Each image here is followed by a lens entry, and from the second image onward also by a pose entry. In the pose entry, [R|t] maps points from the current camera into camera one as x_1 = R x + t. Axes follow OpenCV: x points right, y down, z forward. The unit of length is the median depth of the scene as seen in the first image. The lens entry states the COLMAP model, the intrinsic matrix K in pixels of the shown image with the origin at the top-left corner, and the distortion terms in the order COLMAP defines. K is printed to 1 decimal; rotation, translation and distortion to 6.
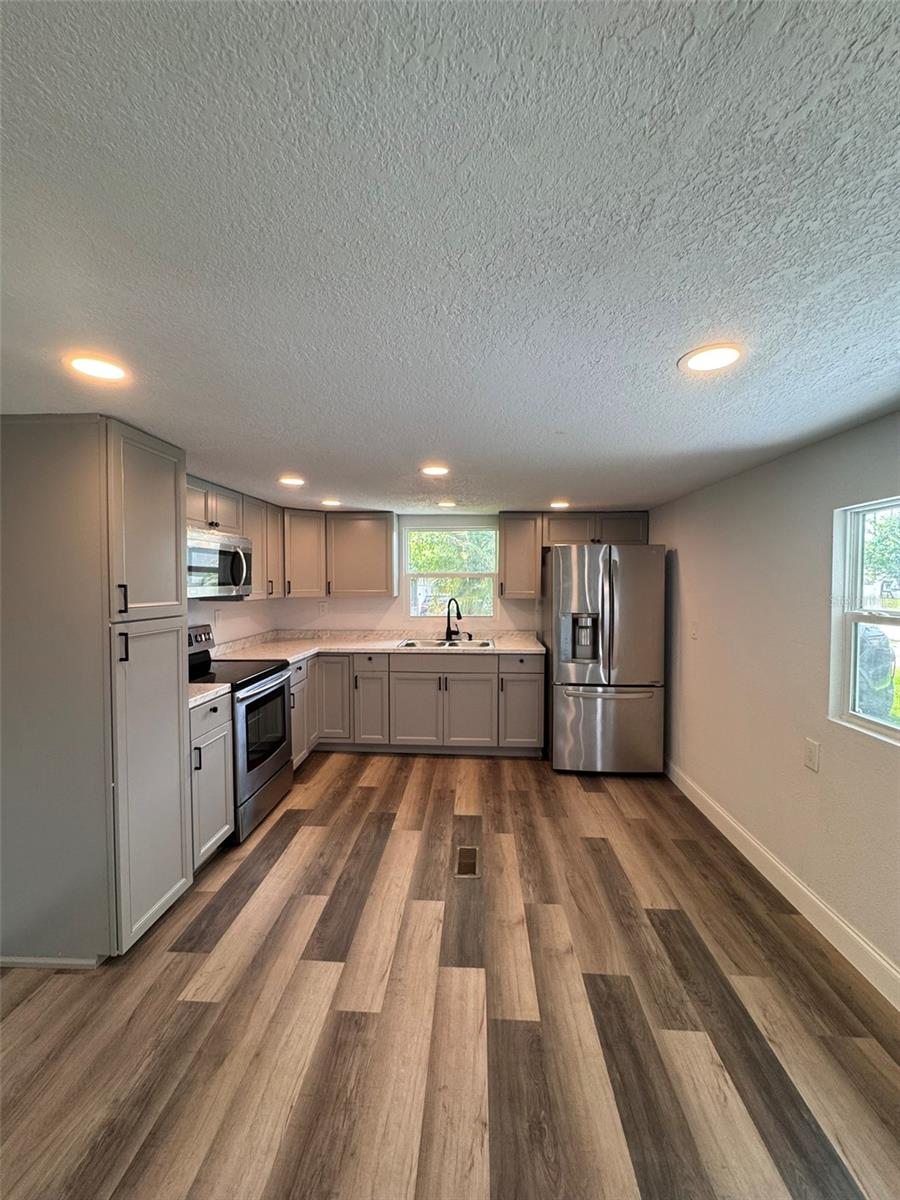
lens RADIAL K [[475.7, 0, 453.4], [0, 475.7, 599.3], [0, 0, 1]] dist [-0.006129, 0.000190]
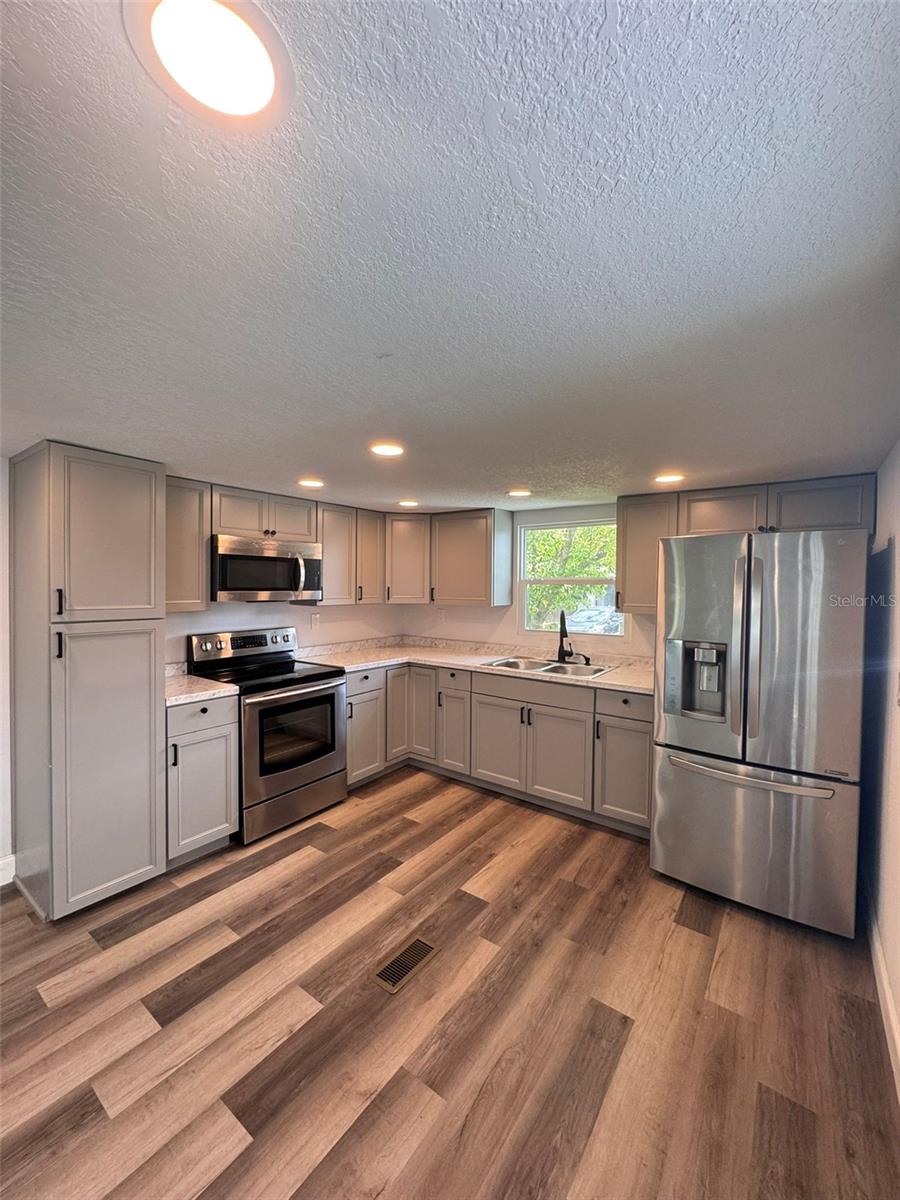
lens RADIAL K [[475.7, 0, 453.4], [0, 475.7, 599.3], [0, 0, 1]] dist [-0.006129, 0.000190]
pose [[0.840425, 0.024770, -0.541361, 0.366489], [-0.030788, 0.999524, -0.002063, -0.017927], [0.541053, 0.018401, 0.840787, 0.300718]]
